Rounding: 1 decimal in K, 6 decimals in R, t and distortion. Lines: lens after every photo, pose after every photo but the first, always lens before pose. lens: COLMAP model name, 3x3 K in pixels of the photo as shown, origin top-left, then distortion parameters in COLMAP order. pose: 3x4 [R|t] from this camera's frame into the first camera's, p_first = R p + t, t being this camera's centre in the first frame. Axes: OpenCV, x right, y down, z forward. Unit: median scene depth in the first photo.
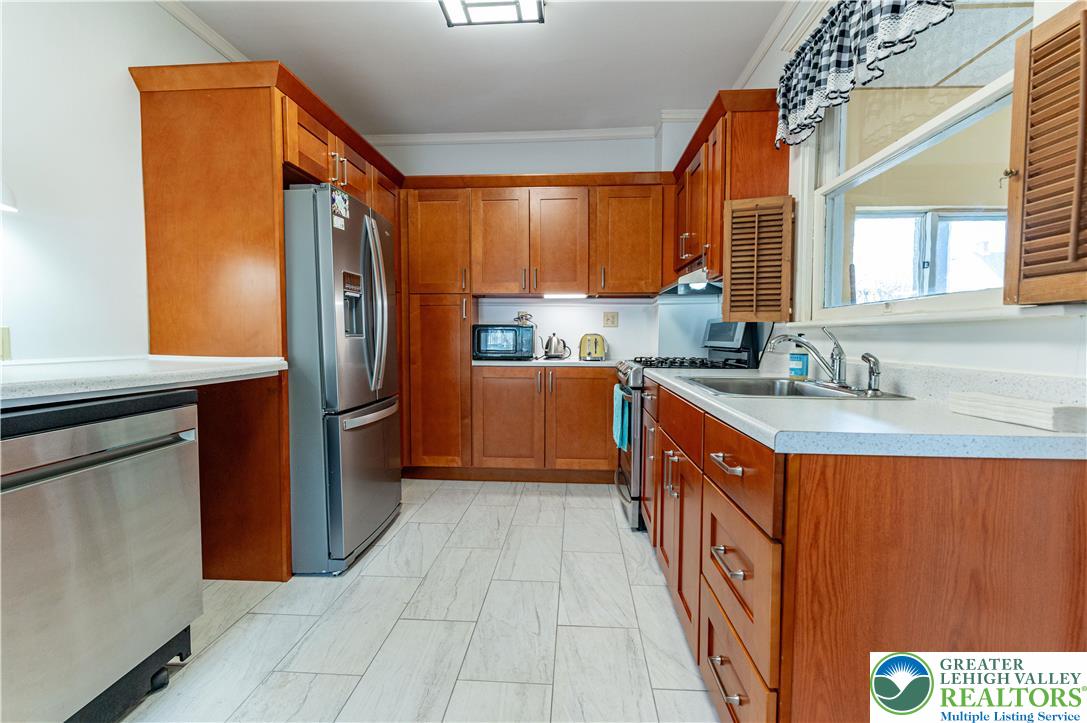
lens RADIAL K [[471.7, 0, 544.4], [0, 471.7, 355.1], [0, 0, 1]] dist [0.003866, -0.002487]
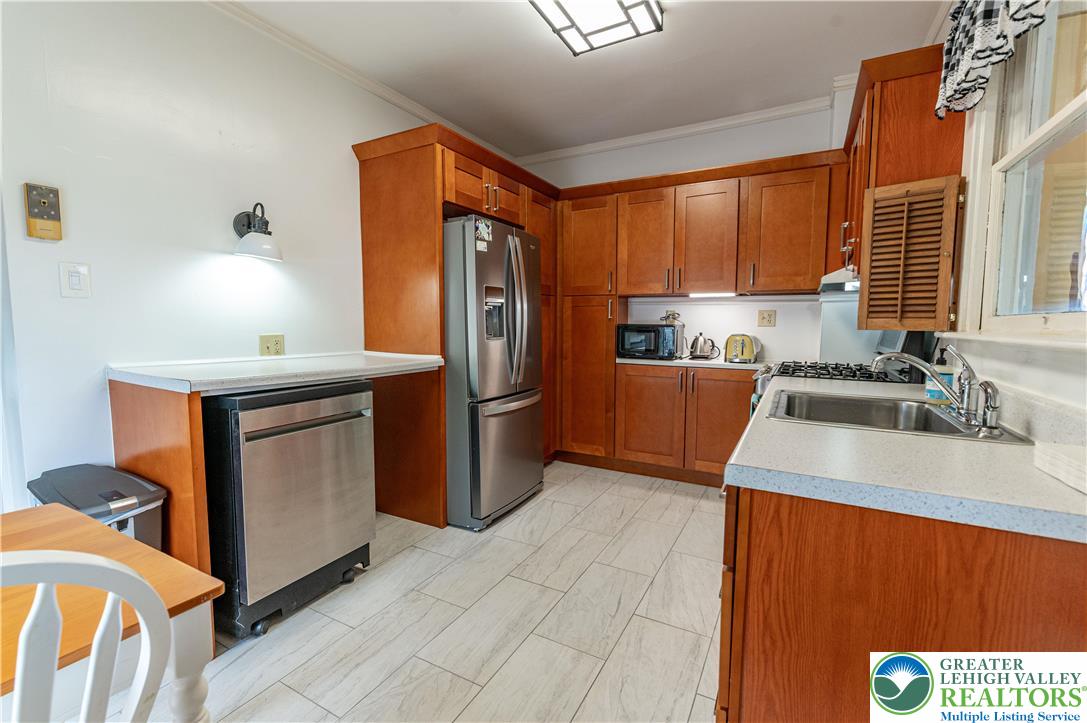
lens RADIAL K [[471.7, 0, 545.5], [0, 471.7, 358.3], [0, 0, 1]] dist [0.003866, -0.002487]
pose [[0.906360, 0.034150, -0.421124, 0.236328], [-0.019241, 0.999030, 0.039602, -0.043080], [0.422068, -0.027791, 0.906138, -0.040140]]
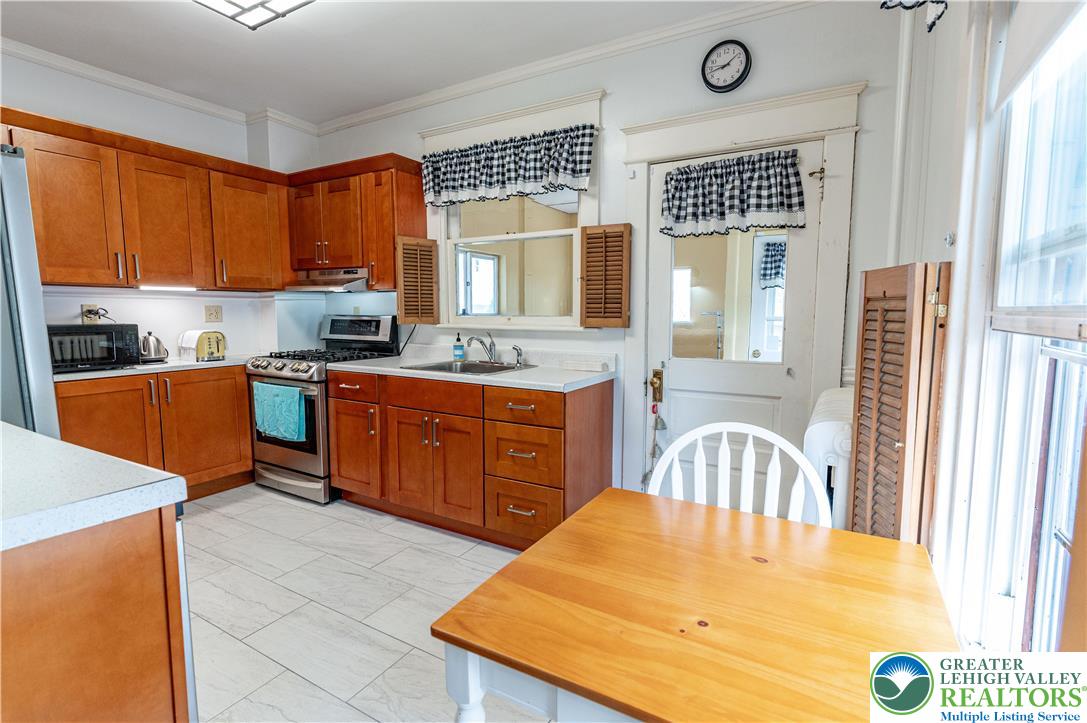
lens RADIAL K [[513.6, 0, 550.7], [0, 513.6, 359.3], [0, 0, 1]] dist [0.021306, 0.000226]
pose [[0.439042, -0.093983, 0.893538, -0.813766], [0.035482, 0.995552, 0.087279, -0.088388], [-0.897766, -0.006615, 0.440424, -0.054794]]
